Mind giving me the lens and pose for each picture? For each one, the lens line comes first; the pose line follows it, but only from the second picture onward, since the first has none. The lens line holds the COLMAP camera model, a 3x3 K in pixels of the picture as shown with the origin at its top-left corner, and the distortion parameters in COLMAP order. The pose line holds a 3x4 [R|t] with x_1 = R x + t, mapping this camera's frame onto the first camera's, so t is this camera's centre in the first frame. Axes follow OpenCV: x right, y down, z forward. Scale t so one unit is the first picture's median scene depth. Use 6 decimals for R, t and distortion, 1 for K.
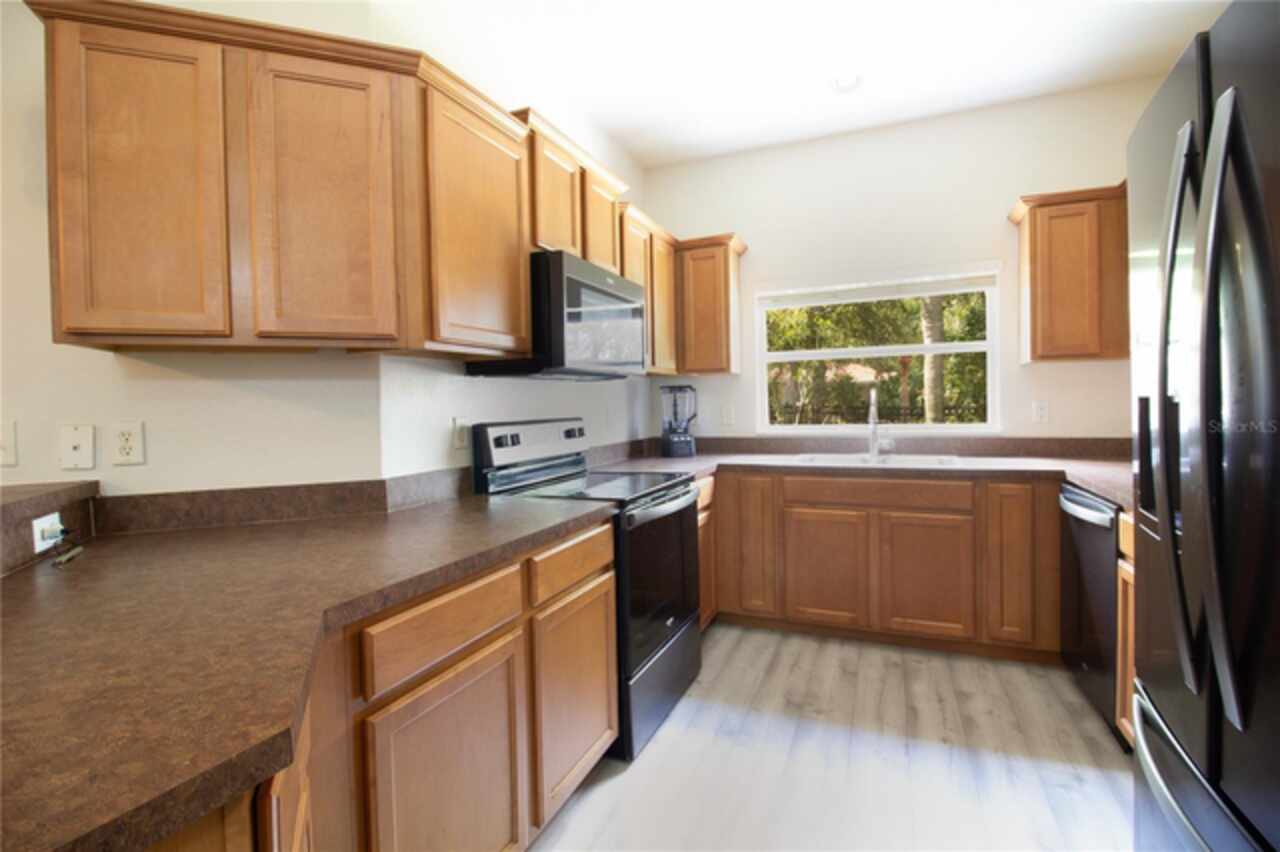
lens RADIAL K [[591.3, 0, 642.4], [0, 591.3, 418.5], [0, 0, 1]] dist [0.002049, -0.014424]
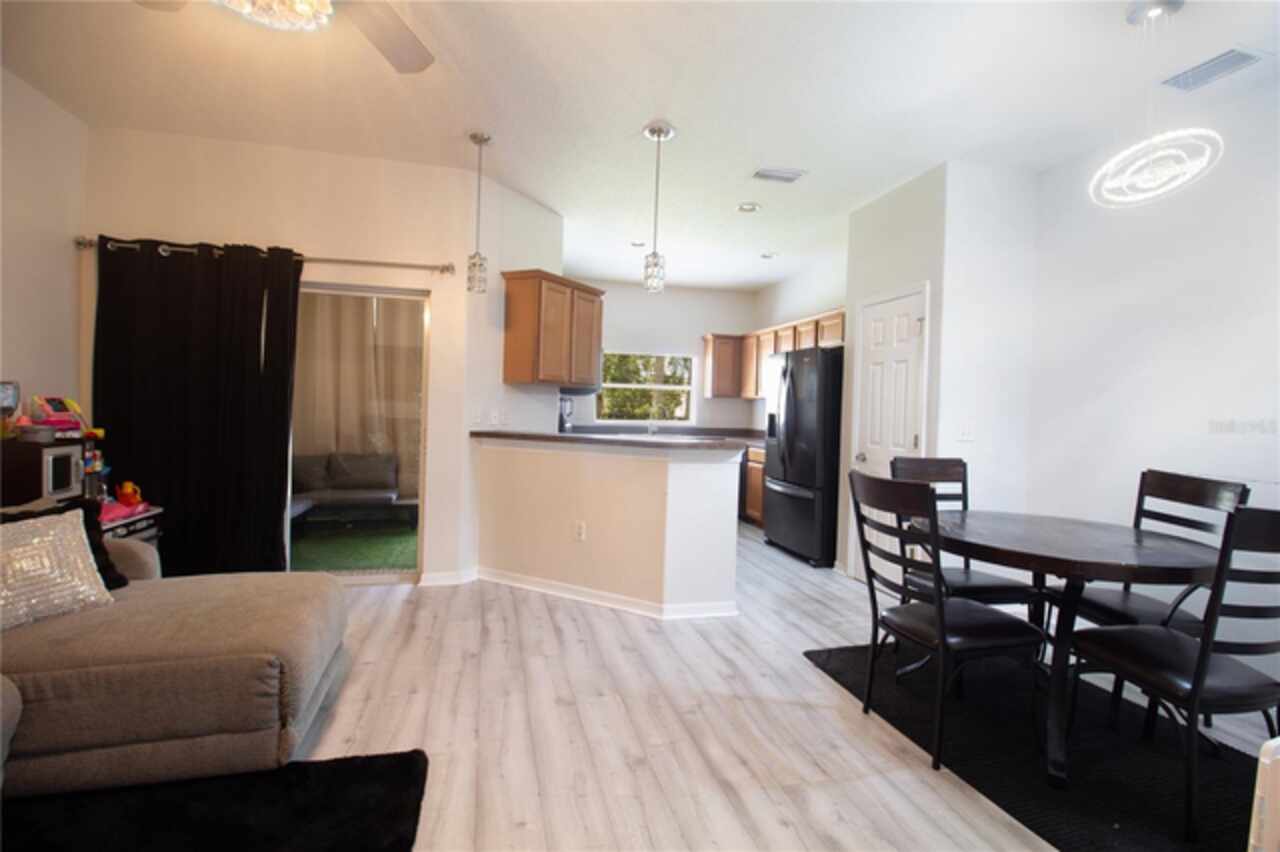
lens RADIAL K [[591.3, 0, 642.4], [0, 591.3, 418.5], [0, 0, 1]] dist [0.002049, -0.014424]
pose [[0.790630, 0.032446, 0.611433, -1.152960], [-0.029724, 0.999452, -0.014601, 0.041285], [-0.611572, -0.006631, 0.791161, -0.852008]]
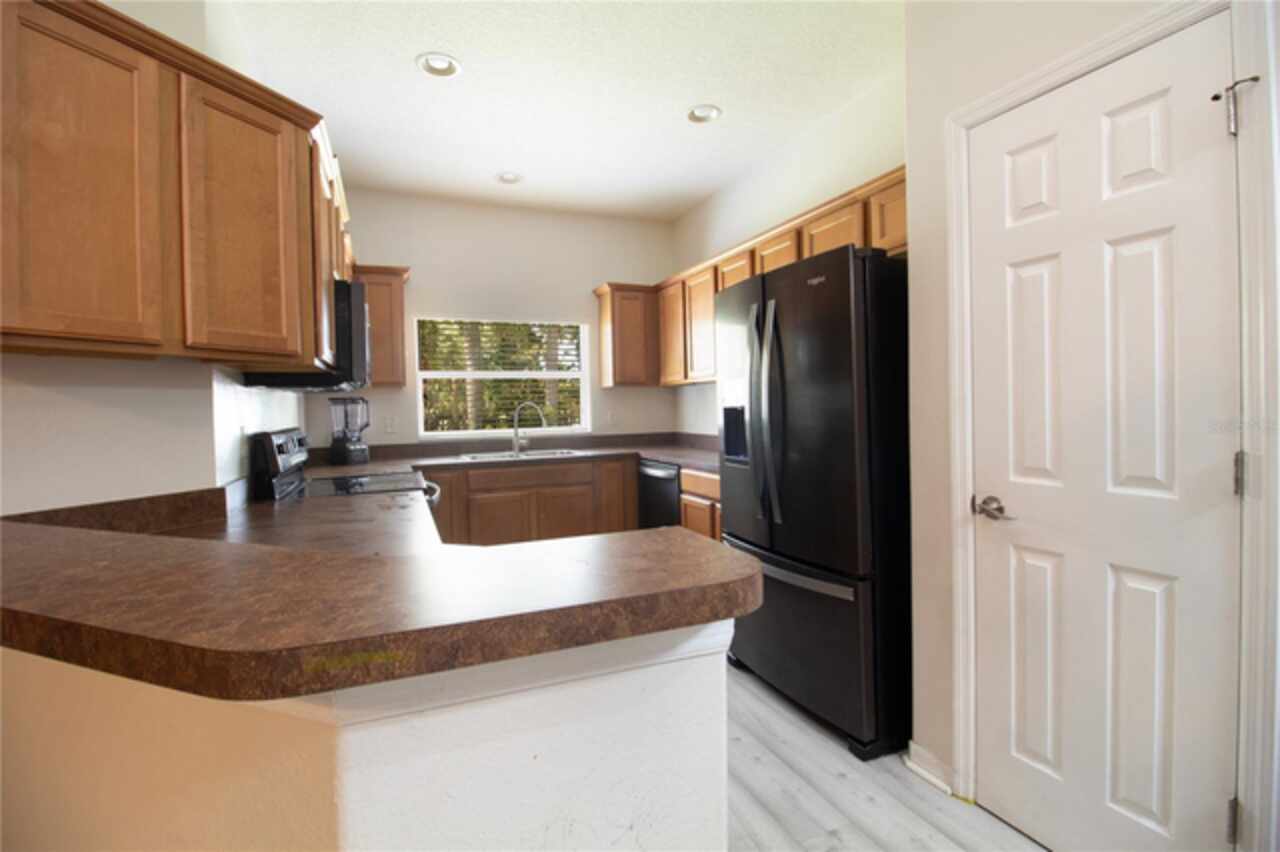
lens RADIAL K [[591.3, 0, 642.4], [0, 591.3, 418.5], [0, 0, 1]] dist [0.002049, -0.014424]
pose [[0.689140, -0.009510, 0.724565, -0.445338], [0.025601, 0.999609, -0.011229, 0.010214], [-0.724175, 0.026288, 0.689115, -0.152264]]
